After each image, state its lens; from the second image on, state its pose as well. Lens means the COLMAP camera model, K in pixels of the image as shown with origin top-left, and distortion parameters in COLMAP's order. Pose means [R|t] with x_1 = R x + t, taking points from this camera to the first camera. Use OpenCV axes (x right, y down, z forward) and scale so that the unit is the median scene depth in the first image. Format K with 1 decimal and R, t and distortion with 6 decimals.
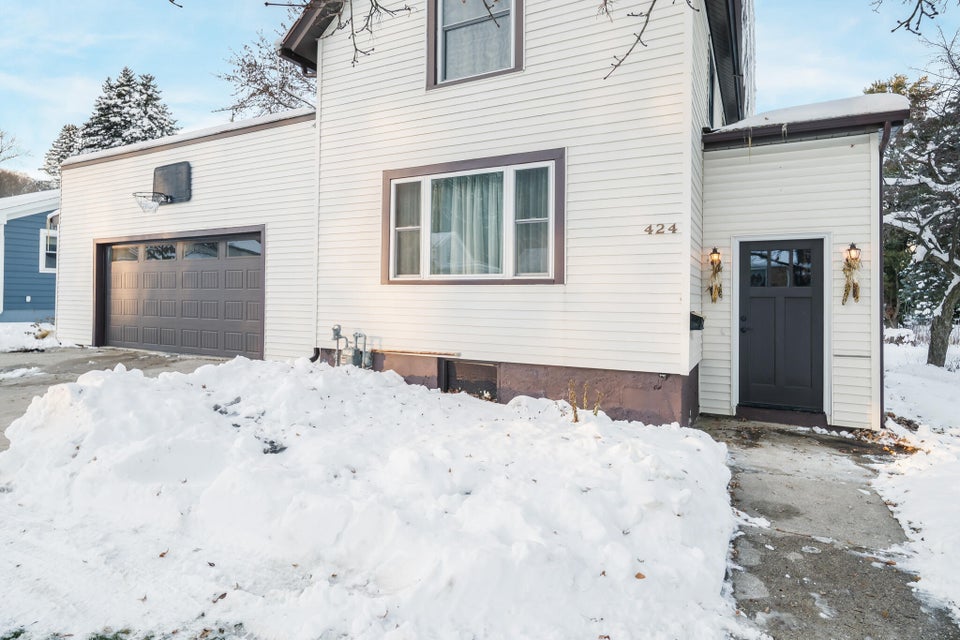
lens RADIAL K [[525.3, 0, 480.9], [0, 525.3, 298.4], [0, 0, 1]] dist [-0.000849, -0.001320]
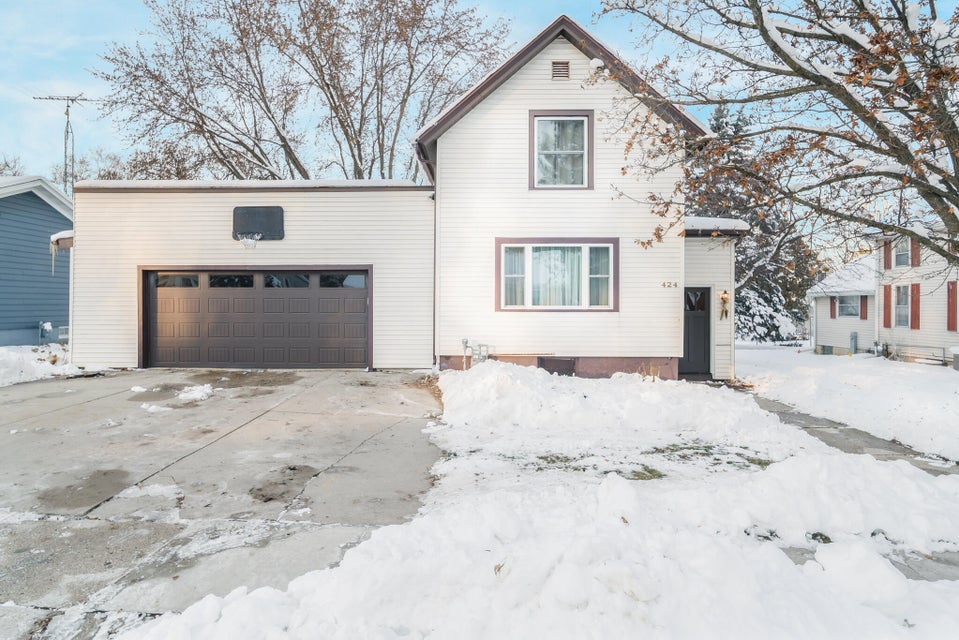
lens RADIAL K [[527.0, 0, 481.3], [0, 527.0, 323.1], [0, 0, 1]] dist [-0.000703, 0.001331]
pose [[0.893322, -0.022651, 0.448846, -0.959102], [0.006926, 0.999304, 0.036645, -0.052074], [-0.449364, -0.029627, 0.892858, -0.375597]]
